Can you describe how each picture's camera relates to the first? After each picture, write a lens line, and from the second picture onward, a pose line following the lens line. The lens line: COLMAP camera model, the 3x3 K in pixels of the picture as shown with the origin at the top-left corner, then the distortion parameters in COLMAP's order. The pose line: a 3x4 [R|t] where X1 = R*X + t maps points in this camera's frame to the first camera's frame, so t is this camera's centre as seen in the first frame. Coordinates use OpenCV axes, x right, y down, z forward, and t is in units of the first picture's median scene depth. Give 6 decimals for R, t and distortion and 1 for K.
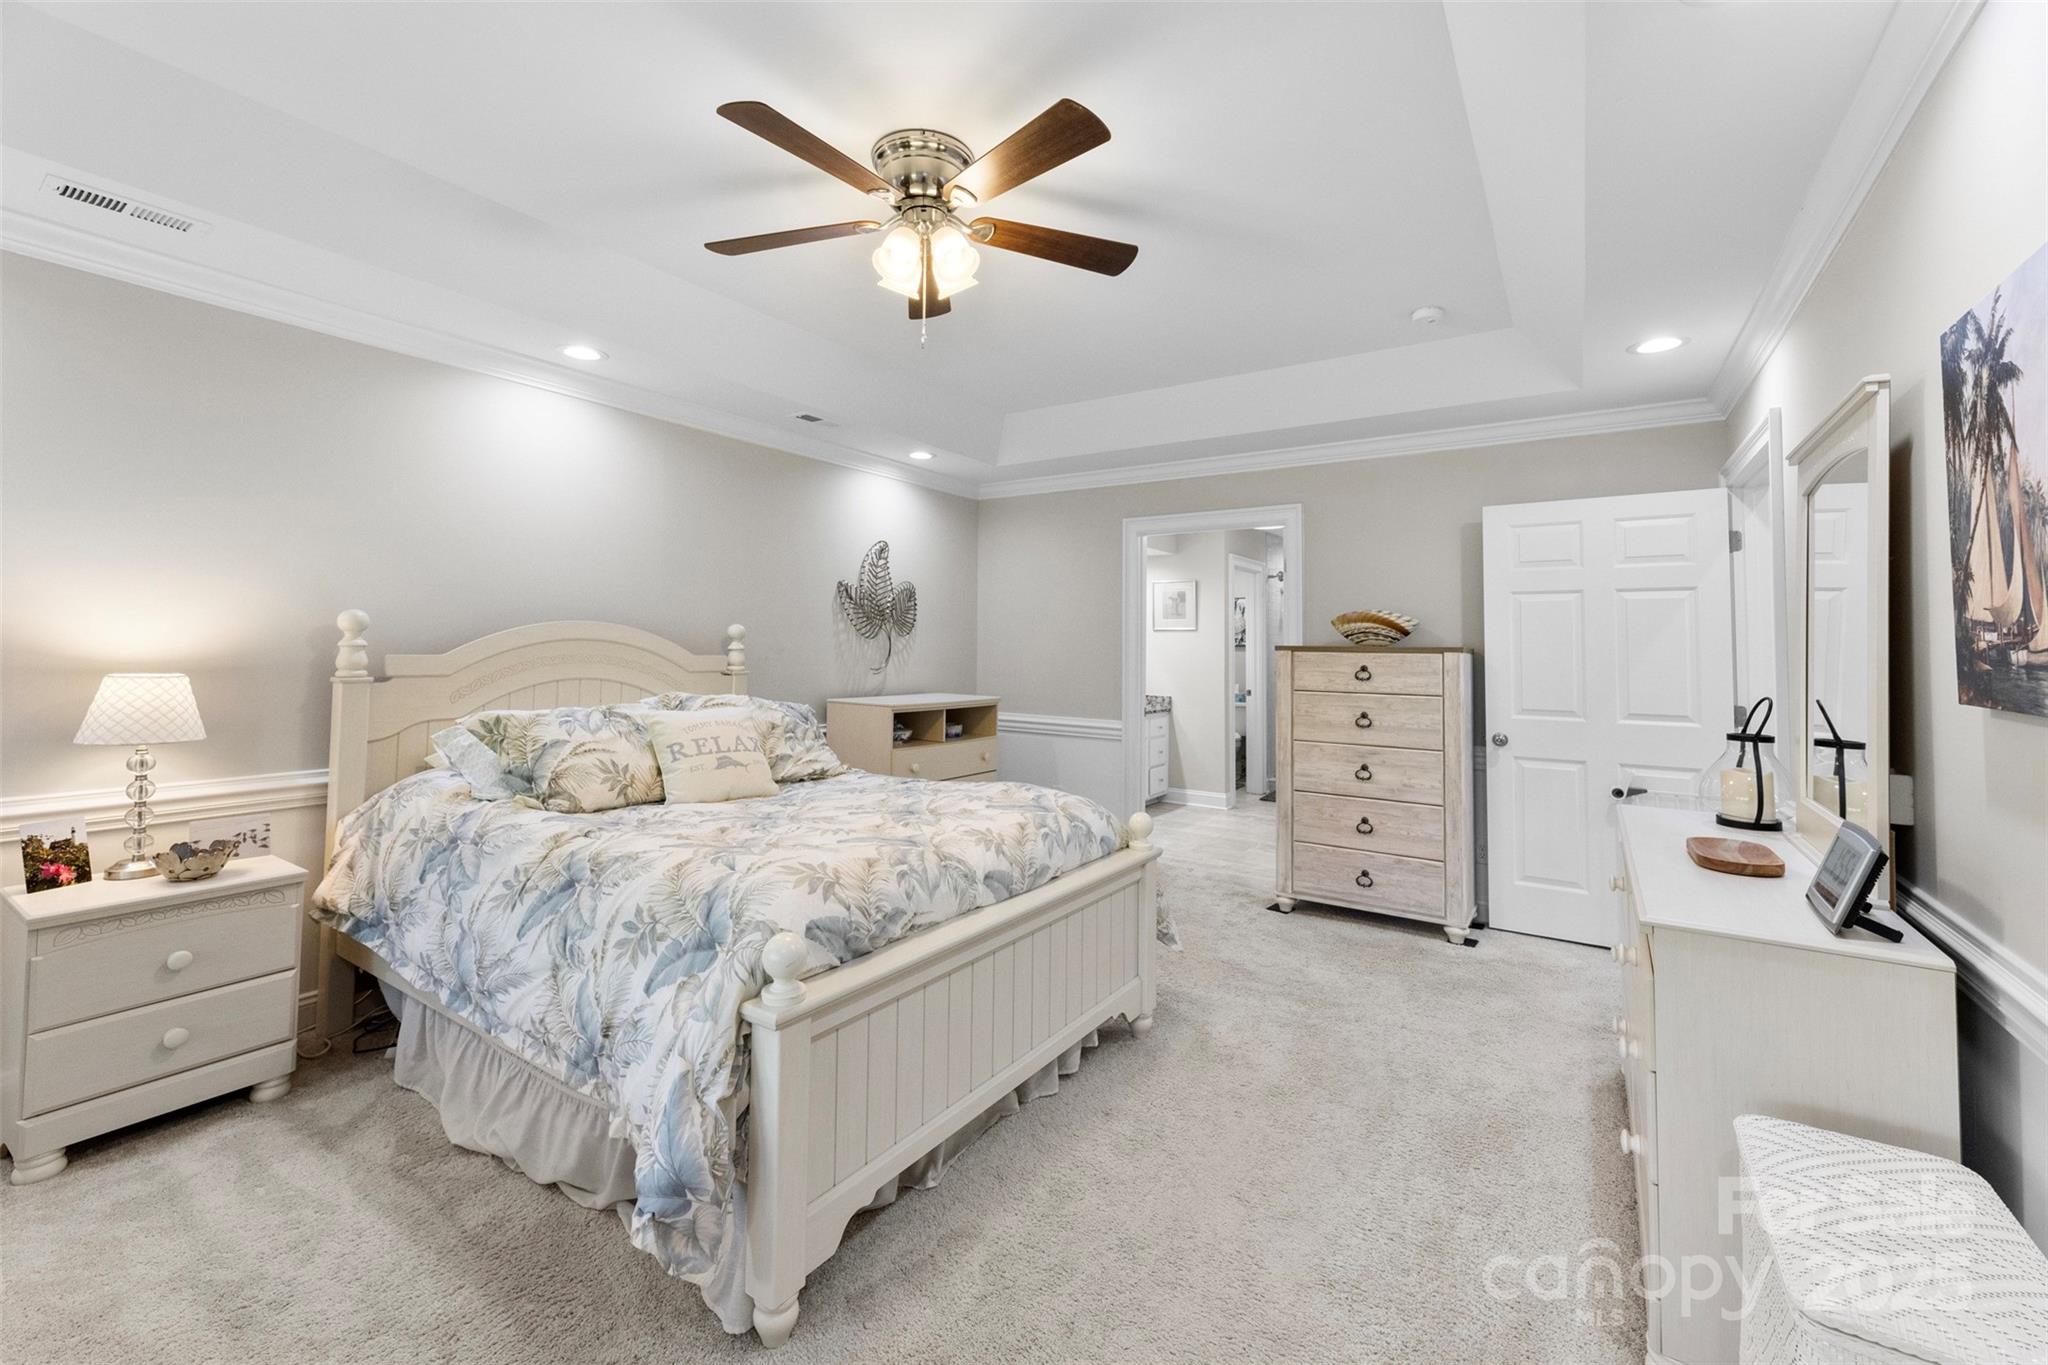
lens RADIAL K [[801.6, 0, 1017.8], [0, 801.6, 626.3], [0, 0, 1]] dist [-0.001609, -0.000278]
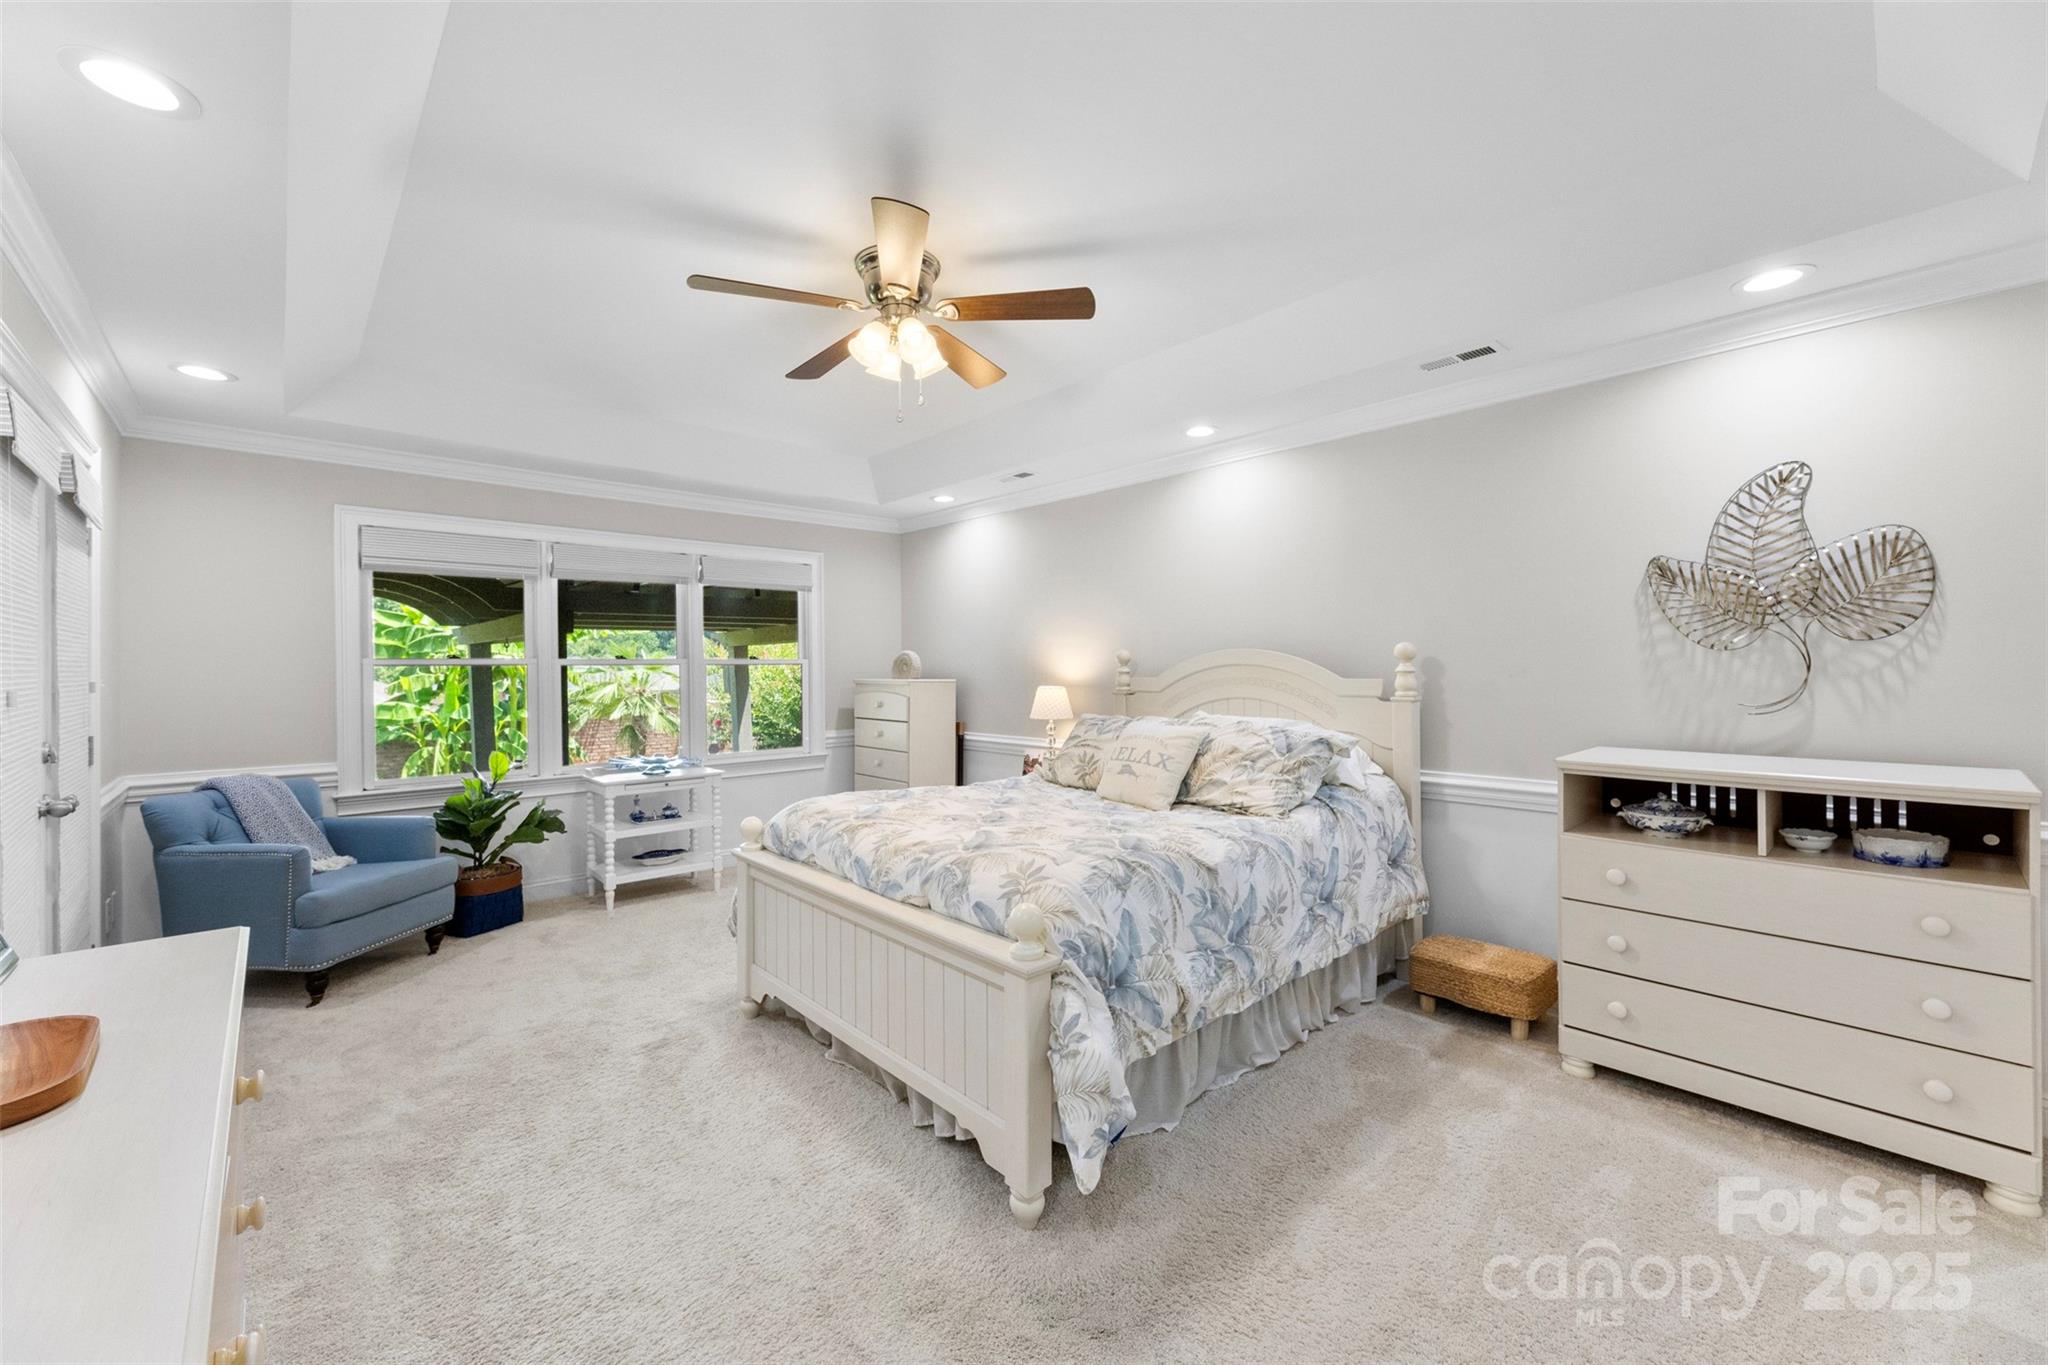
lens RADIAL K [[817.2, 0, 1023.4], [0, 817.2, 671.6], [0, 0, 1]] dist [0.001164, 0.000584]
pose [[-0.207434, -0.009216, -0.978206, 0.611015], [0.030564, 0.999406, -0.015897, 0.032292], [0.977771, -0.033195, -0.207029, 0.831521]]
